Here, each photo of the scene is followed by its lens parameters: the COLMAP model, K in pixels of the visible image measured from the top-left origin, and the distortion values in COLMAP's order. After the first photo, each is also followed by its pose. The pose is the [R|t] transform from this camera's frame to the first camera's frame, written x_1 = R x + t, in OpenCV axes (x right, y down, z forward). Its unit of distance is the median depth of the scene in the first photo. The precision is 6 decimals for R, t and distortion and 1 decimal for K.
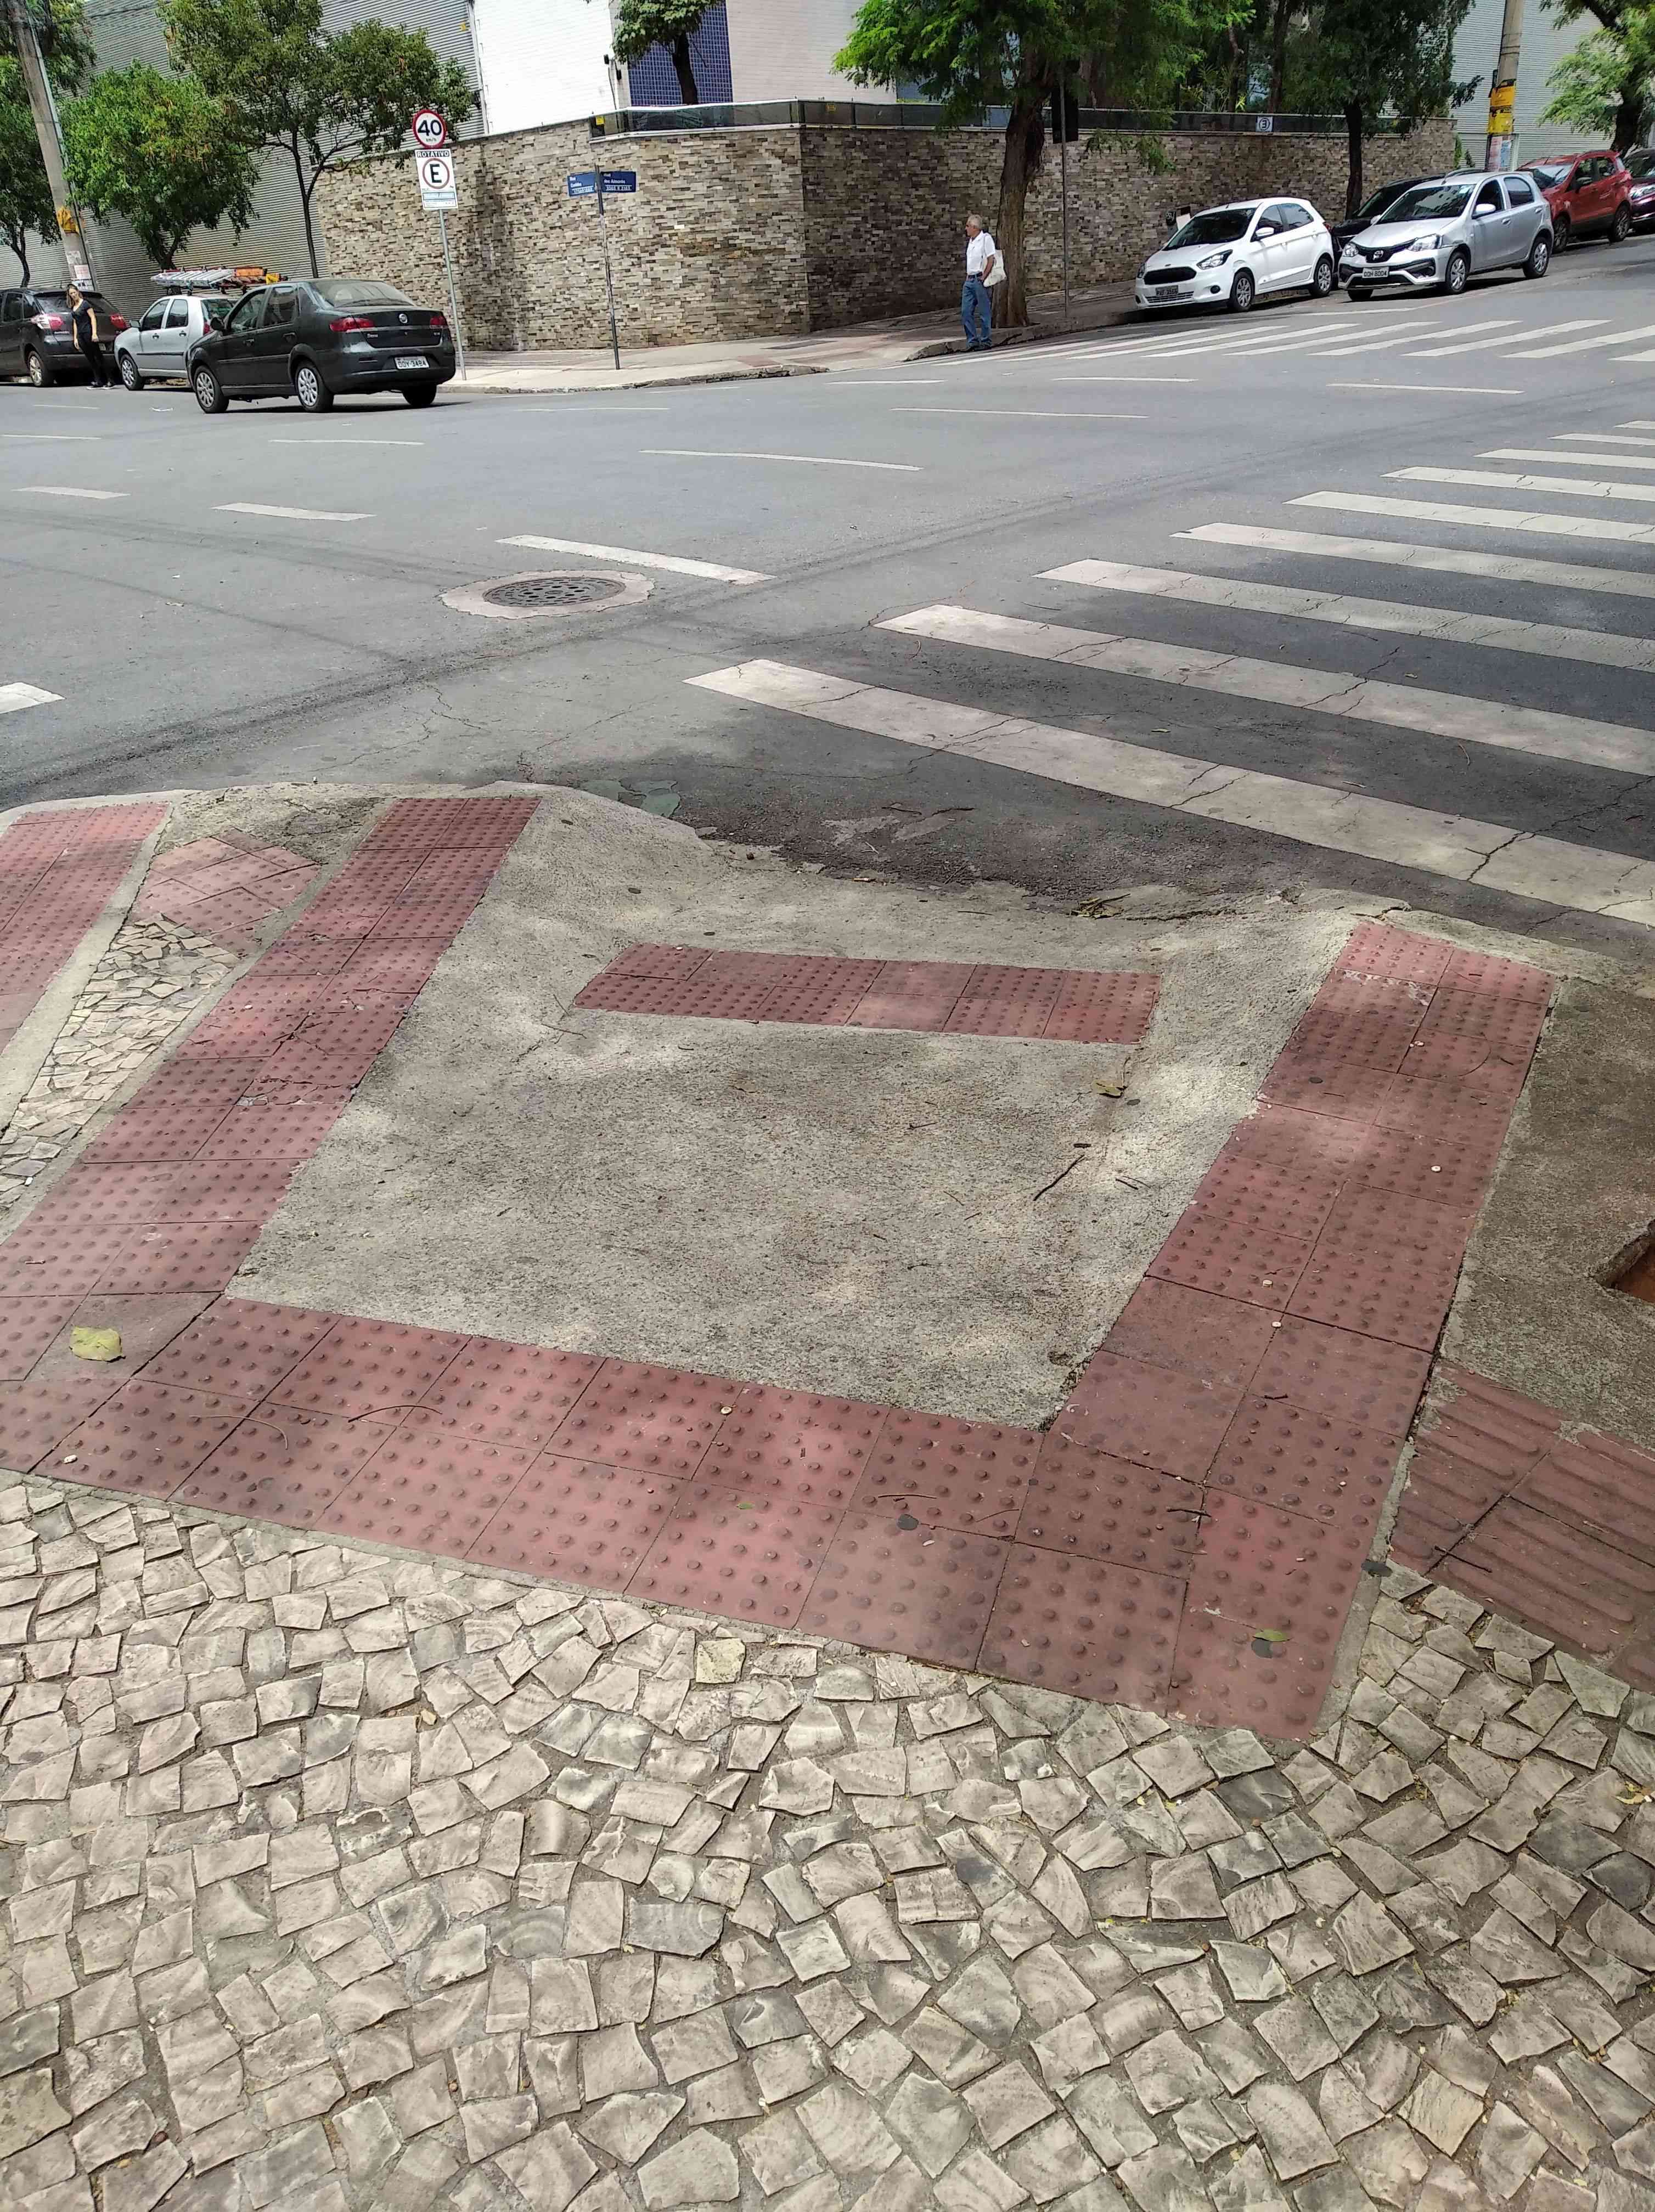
lens RADIAL K [[1750.3, 0, 827.5], [0, 1750.3, 1106.0], [0, 0, 1]] dist [0.058338, -0.093986]
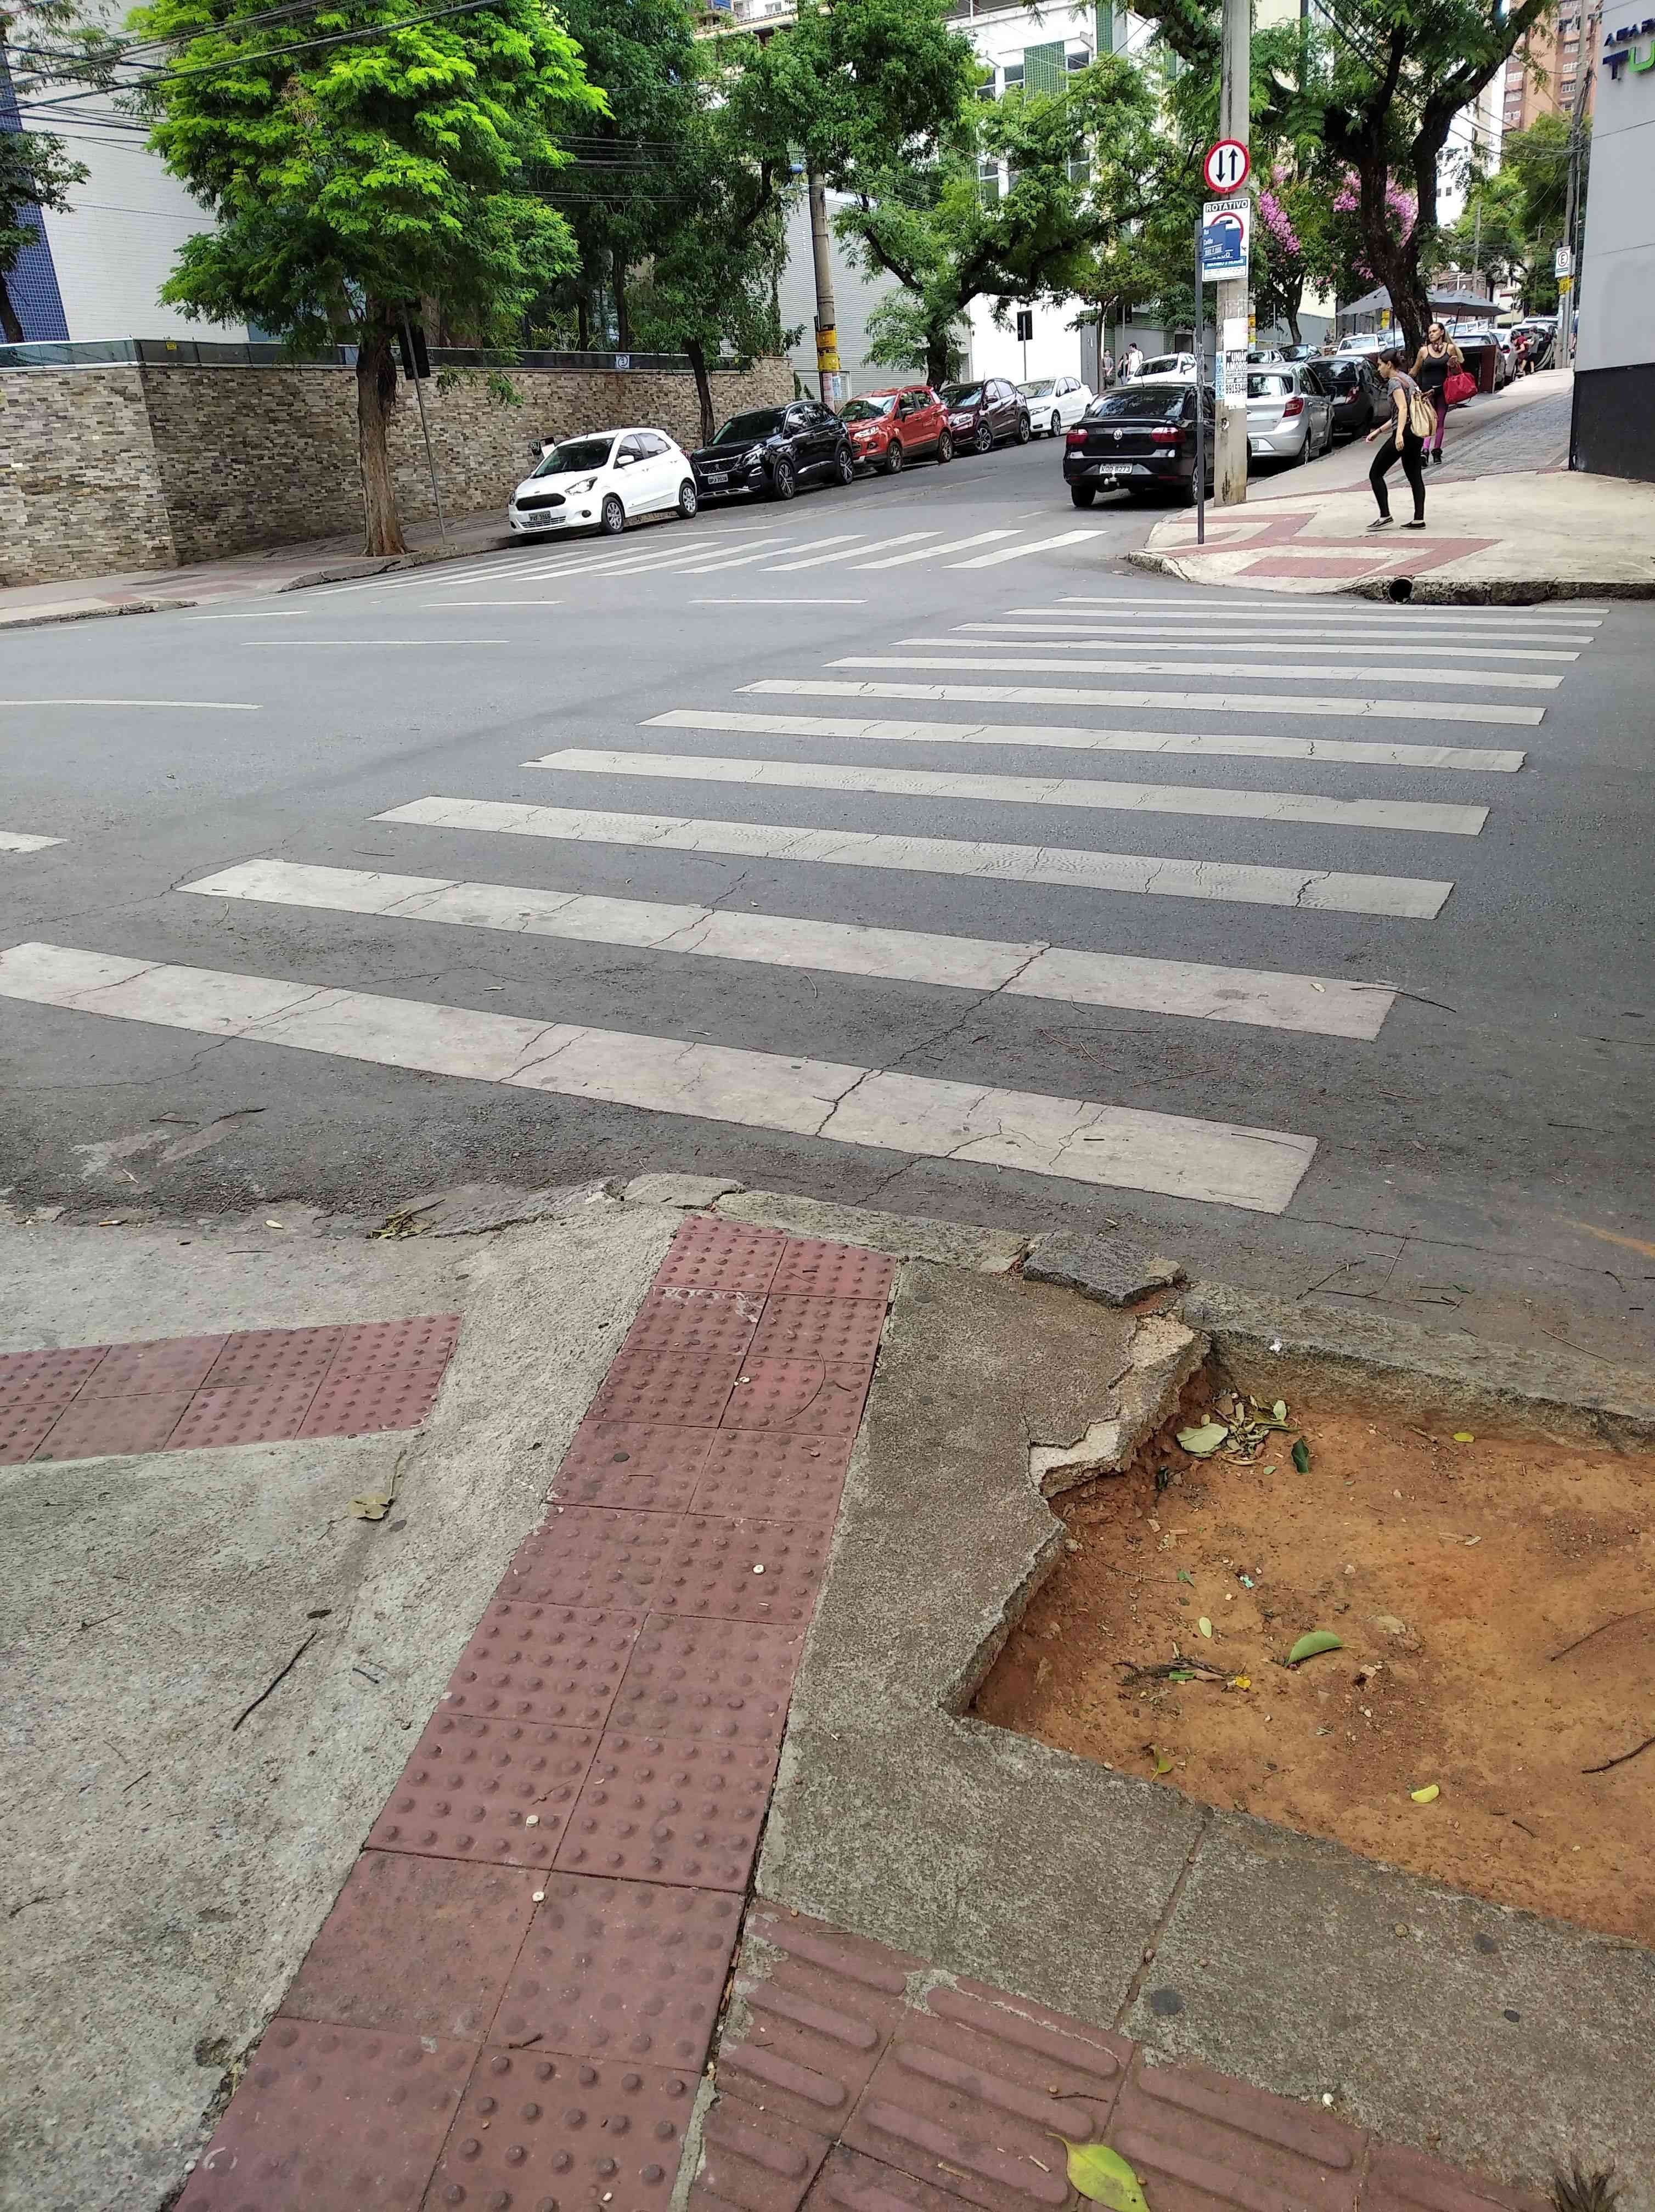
lens RADIAL K [[1671.1, 0, 846.8], [0, 1671.1, 1144.6], [0, 0, 1]] dist [0.074985, -0.135744]
pose [[0.949696, -0.132307, 0.283852, 0.143115], [0.153505, 0.986689, -0.053681, -0.080803], [-0.272971, 0.094554, 0.957364, 0.176968]]
